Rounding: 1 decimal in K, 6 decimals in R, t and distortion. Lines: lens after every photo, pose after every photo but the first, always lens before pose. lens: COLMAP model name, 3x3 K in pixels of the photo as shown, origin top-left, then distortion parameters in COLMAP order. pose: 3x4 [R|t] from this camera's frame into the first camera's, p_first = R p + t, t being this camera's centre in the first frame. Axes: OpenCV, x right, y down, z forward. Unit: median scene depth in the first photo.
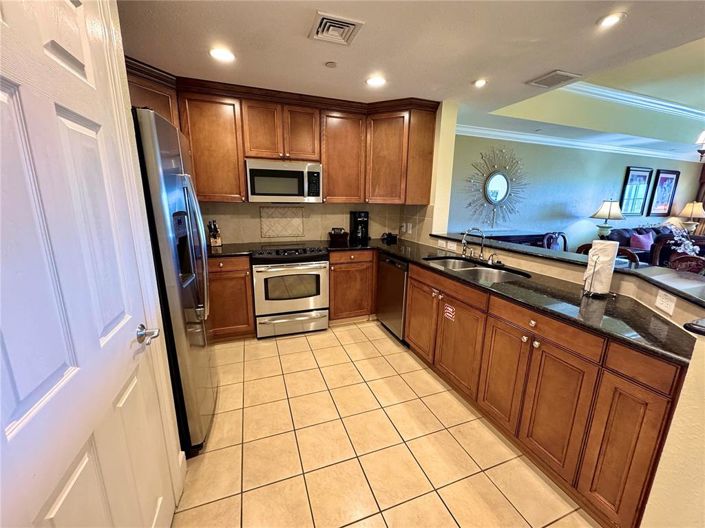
lens RADIAL K [[280.8, 0, 352.5], [0, 280.8, 262.4], [0, 0, 1]] dist [-0.003380, -0.000098]
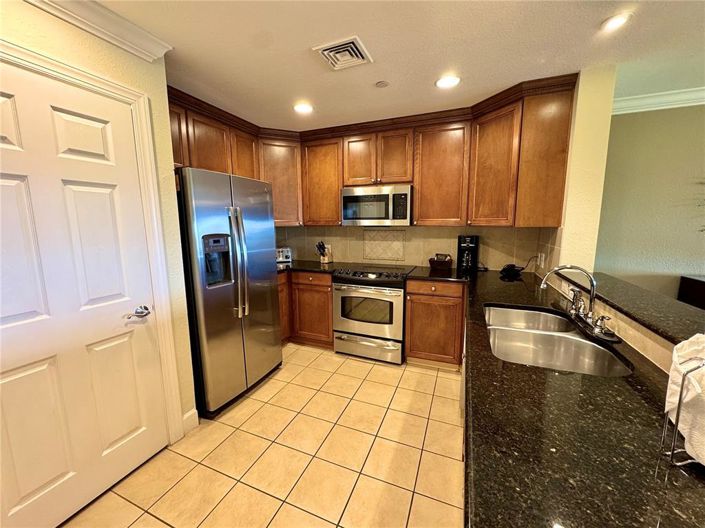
lens RADIAL K [[280.8, 0, 352.5], [0, 280.8, 262.4], [0, 0, 1]] dist [-0.003380, -0.000098]
pose [[0.737020, 0.077599, -0.671402, 0.393385], [-0.129702, 0.991163, -0.027823, -0.043667], [0.663310, 0.107589, 0.740571, 0.208188]]
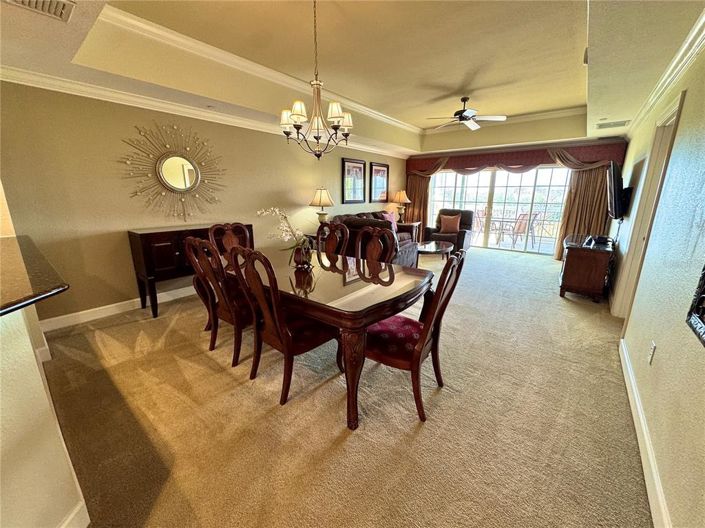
lens RADIAL K [[280.8, 0, 352.5], [0, 280.8, 262.4], [0, 0, 1]] dist [-0.003380, -0.000098]
pose [[0.859884, -0.130108, 0.493631, 0.753547], [0.117023, 0.991465, 0.057473, 0.013562], [-0.496895, 0.008346, 0.867771, 0.040221]]
